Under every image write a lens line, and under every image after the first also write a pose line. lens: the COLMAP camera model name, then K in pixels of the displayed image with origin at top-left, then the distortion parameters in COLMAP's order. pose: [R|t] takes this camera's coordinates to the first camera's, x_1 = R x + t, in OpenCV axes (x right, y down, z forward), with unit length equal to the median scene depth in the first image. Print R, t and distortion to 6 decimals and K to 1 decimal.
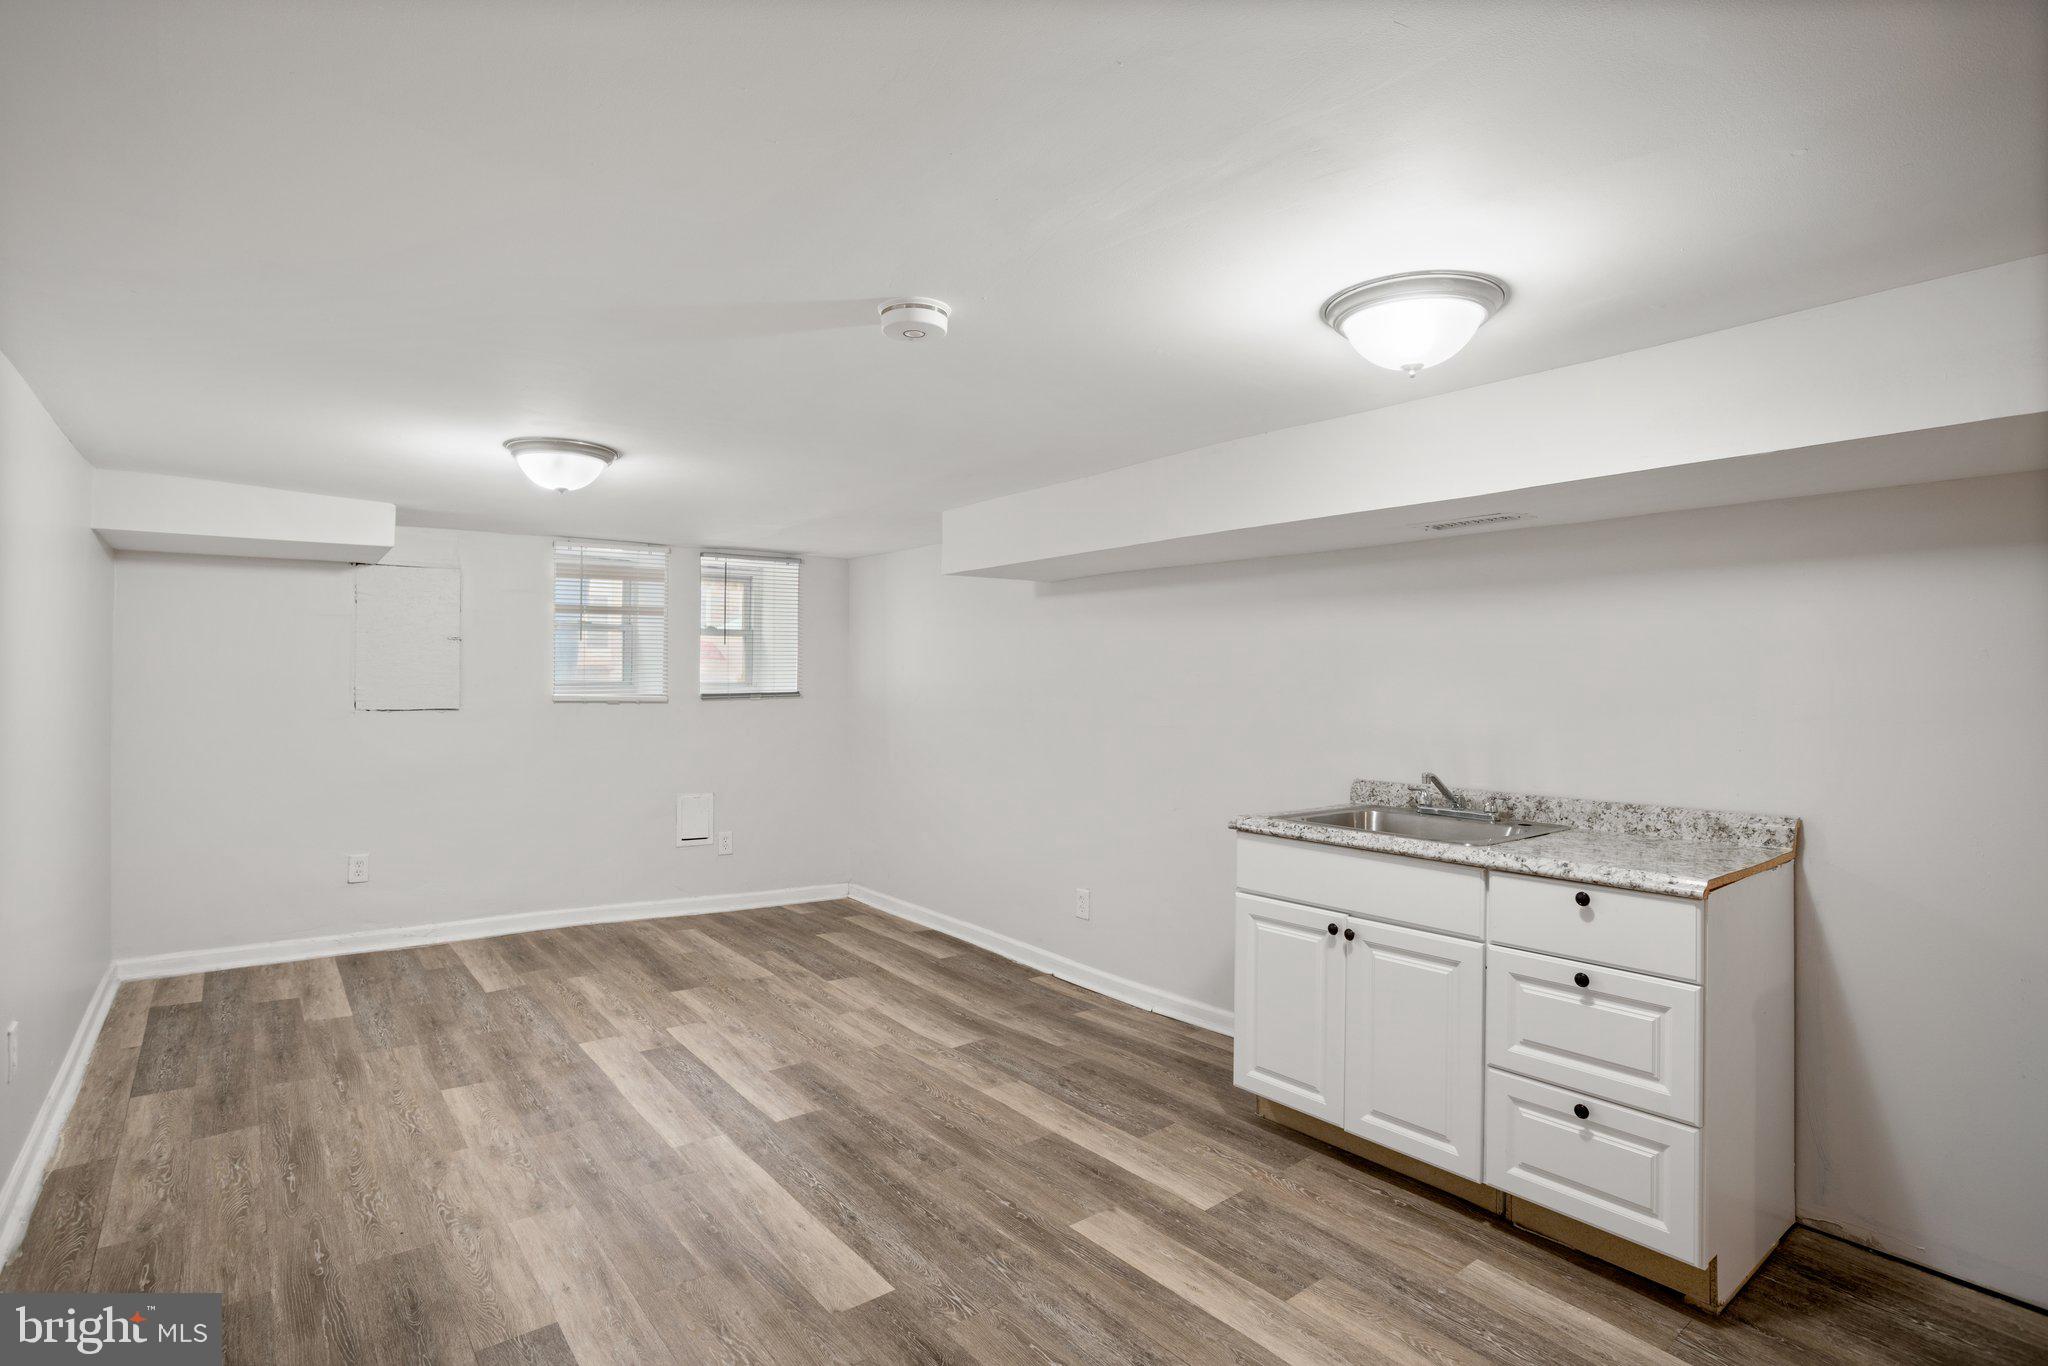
lens RADIAL K [[1015.9, 0, 967.6], [0, 1015.9, 645.4], [0, 0, 1]] dist [-0.073683, 0.028209]
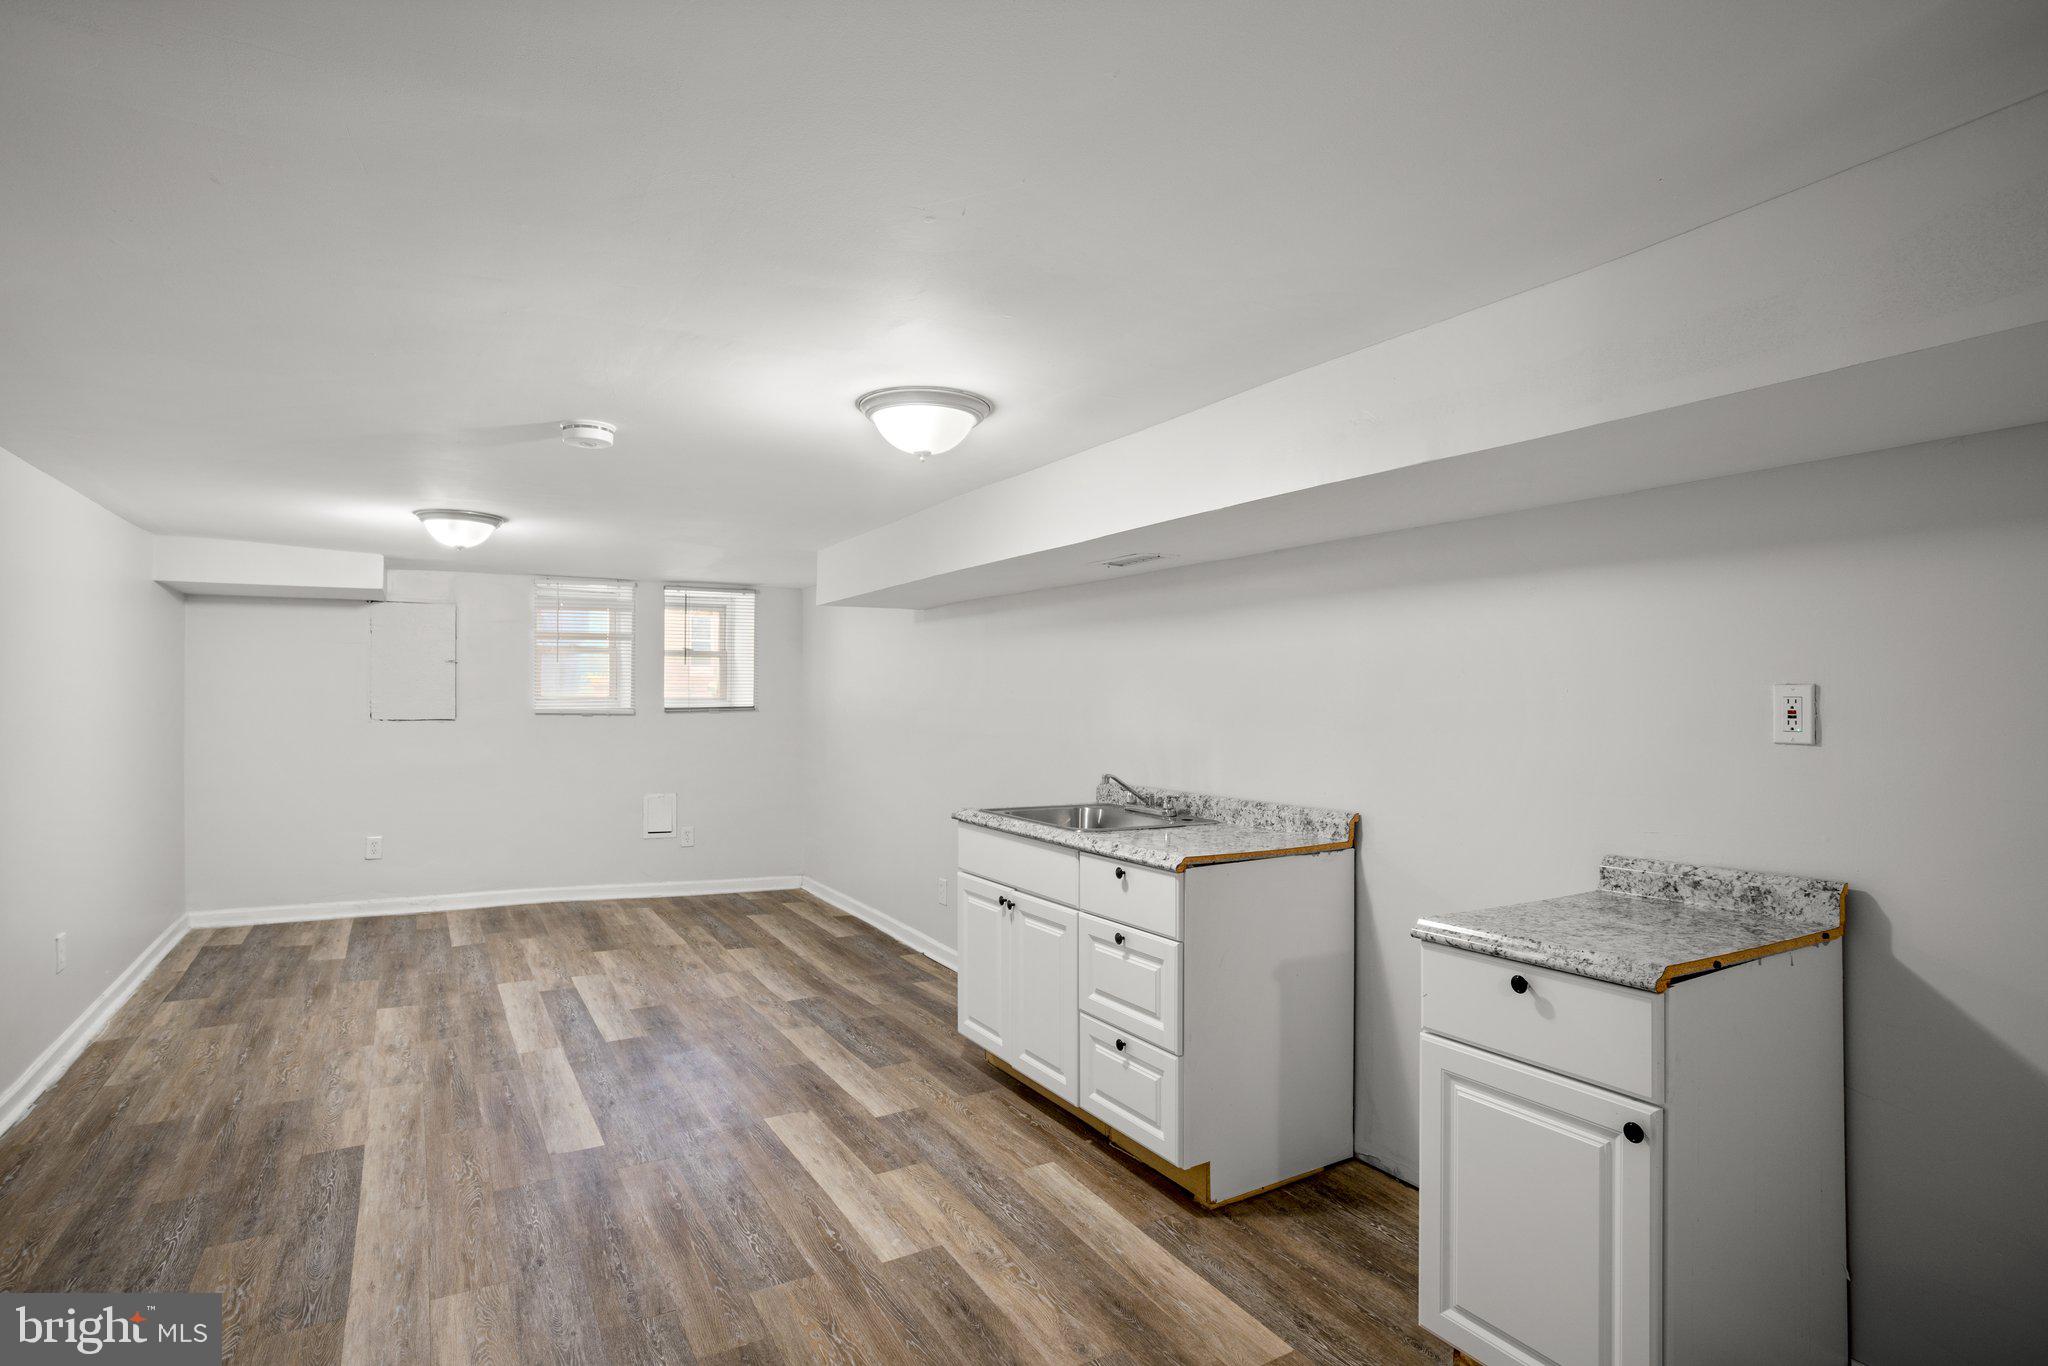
lens RADIAL K [[1015.9, 0, 955.4], [0, 1015.9, 657.9], [0, 0, 1]] dist [-0.073683, 0.028209]
pose [[0.990713, -0.004024, -0.135908, 0.449670], [0.003364, 0.999981, -0.005083, -0.004729], [0.135926, 0.004579, 0.990708, -0.214335]]
